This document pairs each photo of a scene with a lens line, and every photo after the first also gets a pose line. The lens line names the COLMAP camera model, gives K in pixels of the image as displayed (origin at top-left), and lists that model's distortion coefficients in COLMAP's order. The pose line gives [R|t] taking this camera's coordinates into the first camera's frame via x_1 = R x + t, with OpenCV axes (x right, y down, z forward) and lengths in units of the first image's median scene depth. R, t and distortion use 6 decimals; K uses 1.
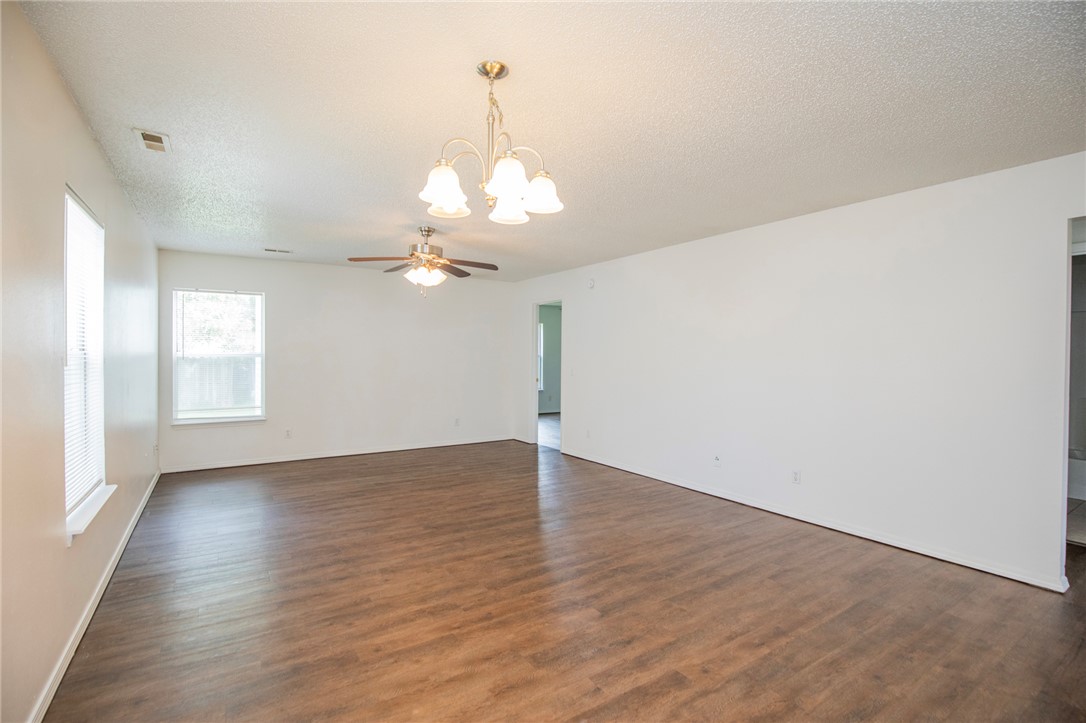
lens RADIAL K [[503.9, 0, 546.9], [0, 503.9, 360.8], [0, 0, 1]] dist [-0.028922, 0.000234]
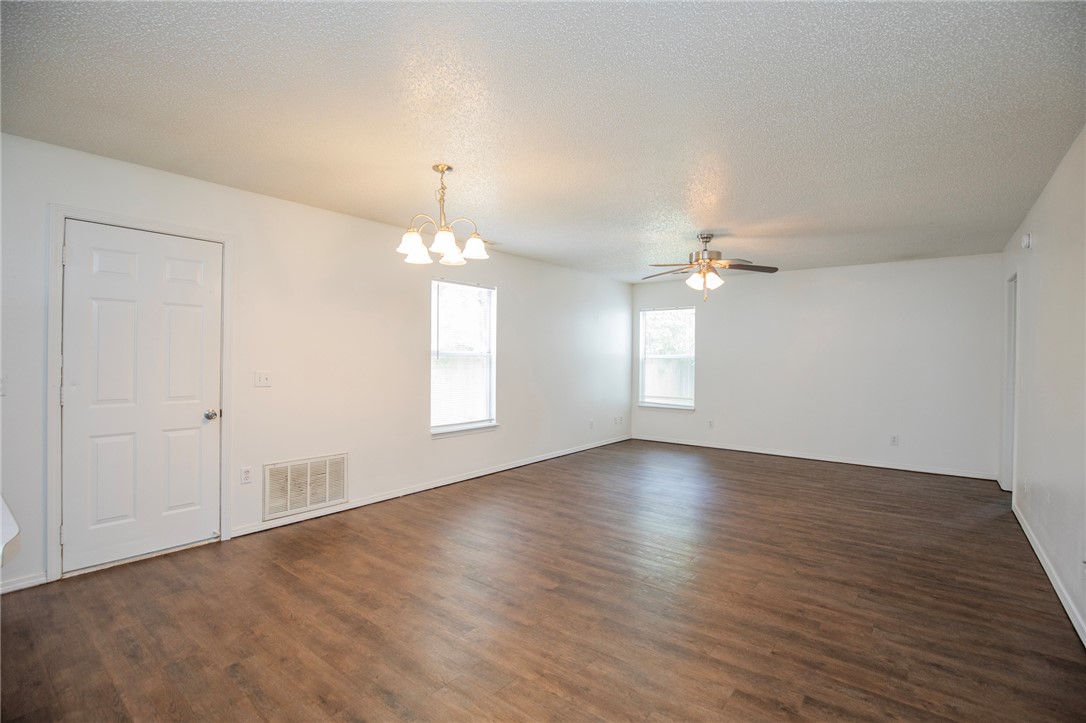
lens RADIAL K [[501.5, 0, 553.6], [0, 501.5, 358.8], [0, 0, 1]] dist [-0.024997, 0.000224]
pose [[0.325866, 0.002914, -0.945412, 0.789164], [-0.016448, 0.999861, -0.002588, 0.003482], [0.945273, 0.016393, 0.325868, 0.443531]]
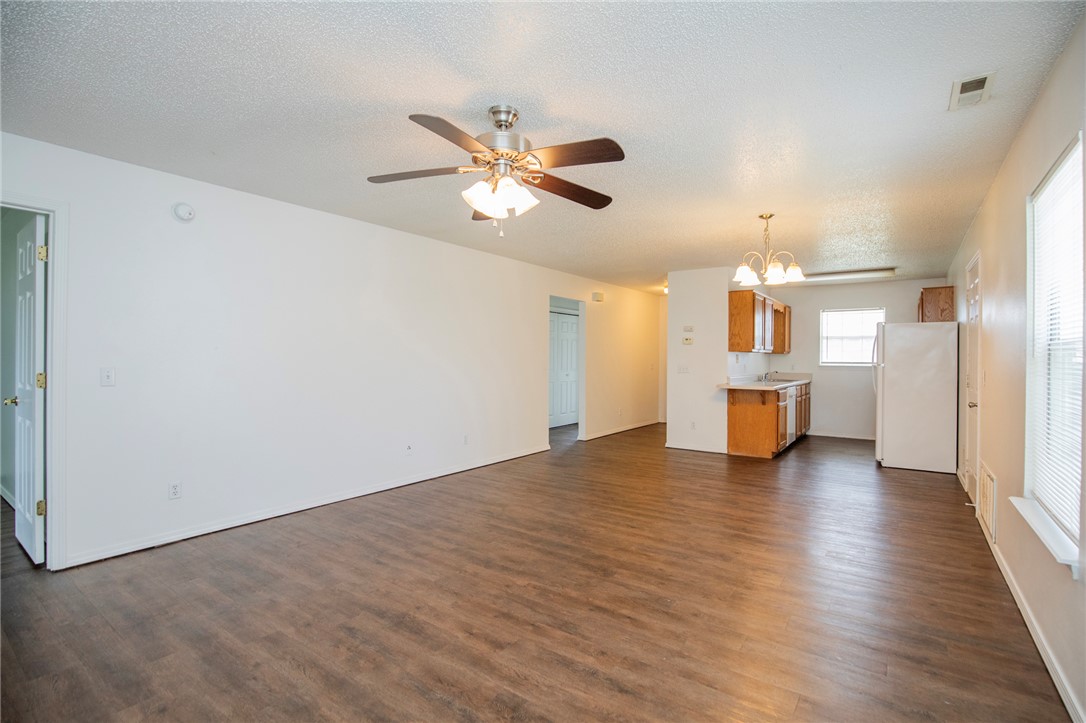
lens RADIAL K [[501.5, 0, 553.6], [0, 501.5, 358.8], [0, 0, 1]] dist [-0.024997, 0.000224]
pose [[-0.363478, -0.008692, 0.931562, -0.941395], [0.001973, 0.999947, 0.010100, -0.000248], [-0.931601, 0.005509, -0.363442, 1.400935]]
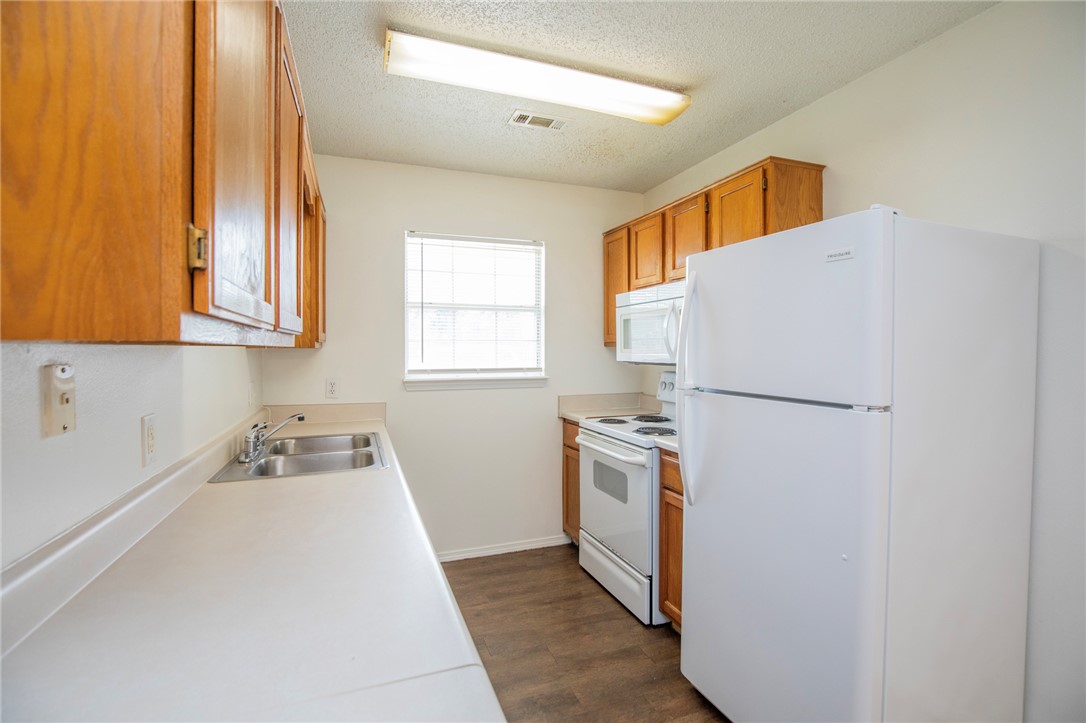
lens RADIAL K [[501.5, 0, 553.6], [0, 501.5, 358.8], [0, 0, 1]] dist [-0.024997, 0.000224]
pose [[-0.978754, -0.007488, 0.204903, 0.287036], [-0.002462, 0.999690, 0.024772, -0.001626], [-0.205025, 0.023741, -0.978469, 0.242048]]
